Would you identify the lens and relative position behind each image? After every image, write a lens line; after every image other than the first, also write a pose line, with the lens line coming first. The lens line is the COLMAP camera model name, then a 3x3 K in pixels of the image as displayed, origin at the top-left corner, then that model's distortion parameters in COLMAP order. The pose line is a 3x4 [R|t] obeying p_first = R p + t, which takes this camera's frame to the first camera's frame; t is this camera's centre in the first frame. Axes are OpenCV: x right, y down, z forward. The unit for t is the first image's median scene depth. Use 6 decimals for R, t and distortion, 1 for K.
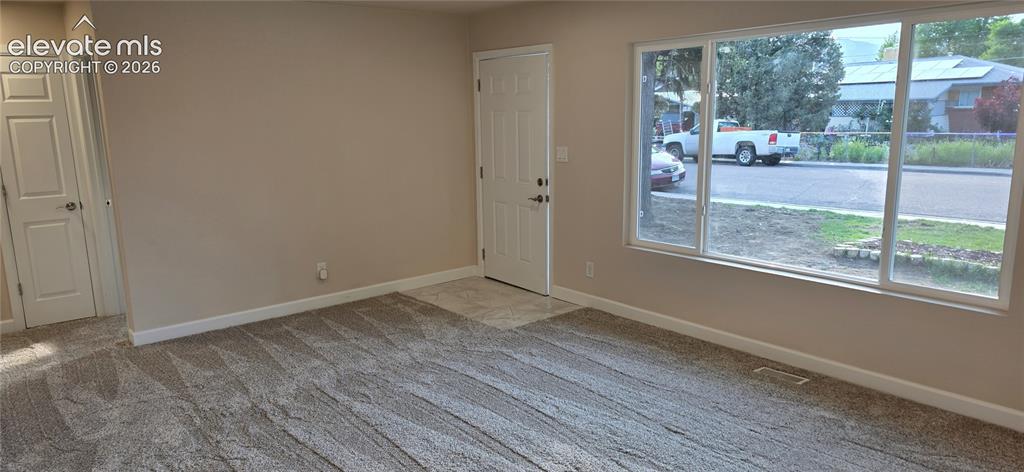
lens RADIAL K [[678.0, 0, 512.0], [0, 678.0, 236.0], [0, 0, 1]] dist [0.035565, -0.044309]
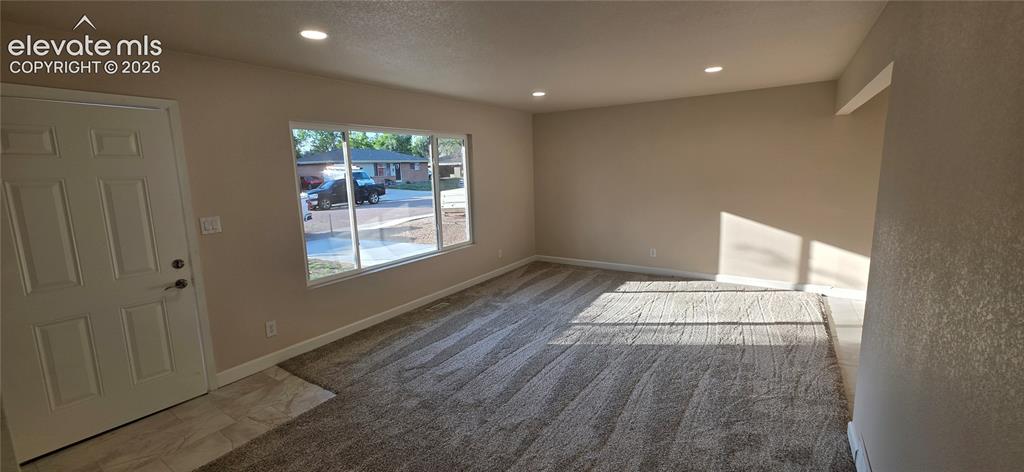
lens RADIAL K [[410.2, 0, 516.3], [0, 410.2, 228.6], [0, 0, 1]] dist [0.001365, 0.000141]
pose [[-0.288917, -0.116262, 0.950268, -0.553752], [0.206832, 0.961577, 0.180530, -0.128886], [-0.934745, 0.248704, -0.253769, 0.757054]]
